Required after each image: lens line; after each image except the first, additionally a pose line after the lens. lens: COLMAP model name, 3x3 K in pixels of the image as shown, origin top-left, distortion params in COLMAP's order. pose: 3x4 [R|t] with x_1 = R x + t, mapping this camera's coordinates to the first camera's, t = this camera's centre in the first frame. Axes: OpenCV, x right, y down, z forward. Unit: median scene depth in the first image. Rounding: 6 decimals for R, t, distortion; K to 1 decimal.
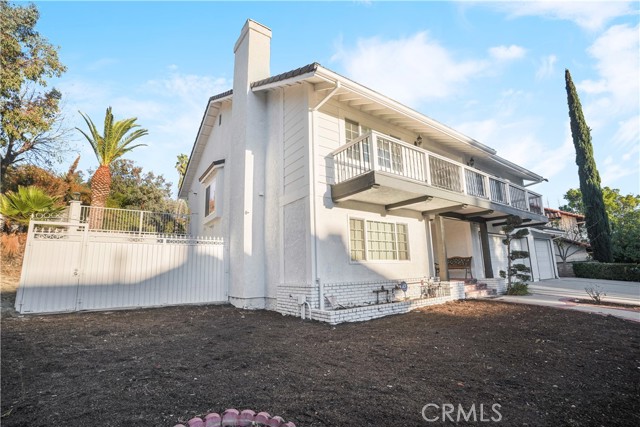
lens RADIAL K [[279.9, 0, 316.4], [0, 279.9, 224.9], [0, 0, 1]] dist [-0.051073, 0.013248]
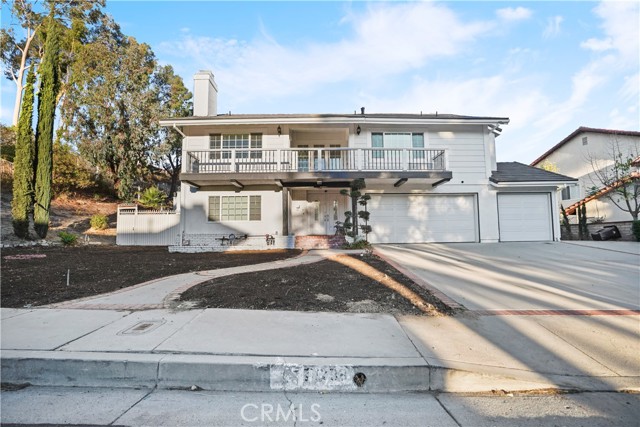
lens RADIAL K [[279.9, 0, 316.4], [0, 279.9, 224.9], [0, 0, 1]] dist [-0.051073, 0.013248]
pose [[0.835753, -0.007147, -0.549059, 1.392080], [0.081046, 0.990569, 0.110470, 0.011922], [0.543092, -0.136825, 0.828451, -0.060341]]
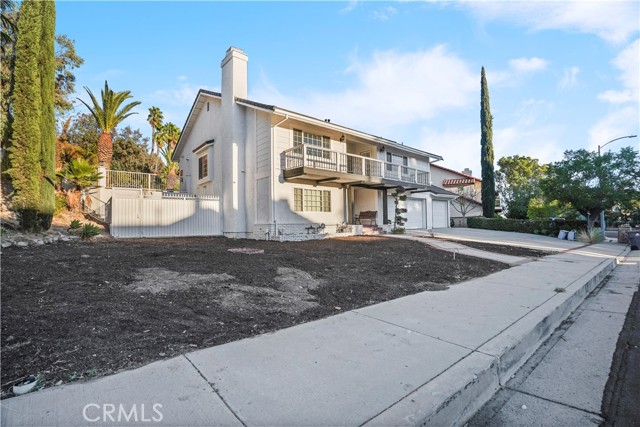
lens RADIAL K [[279.9, 0, 316.4], [0, 279.9, 224.9], [0, 0, 1]] dist [-0.051073, 0.013248]
pose [[0.994877, 0.011701, 0.100414, 0.074121], [-0.028519, 0.985420, 0.167732, -0.085245], [-0.096987, -0.169736, 0.980705, -0.718396]]
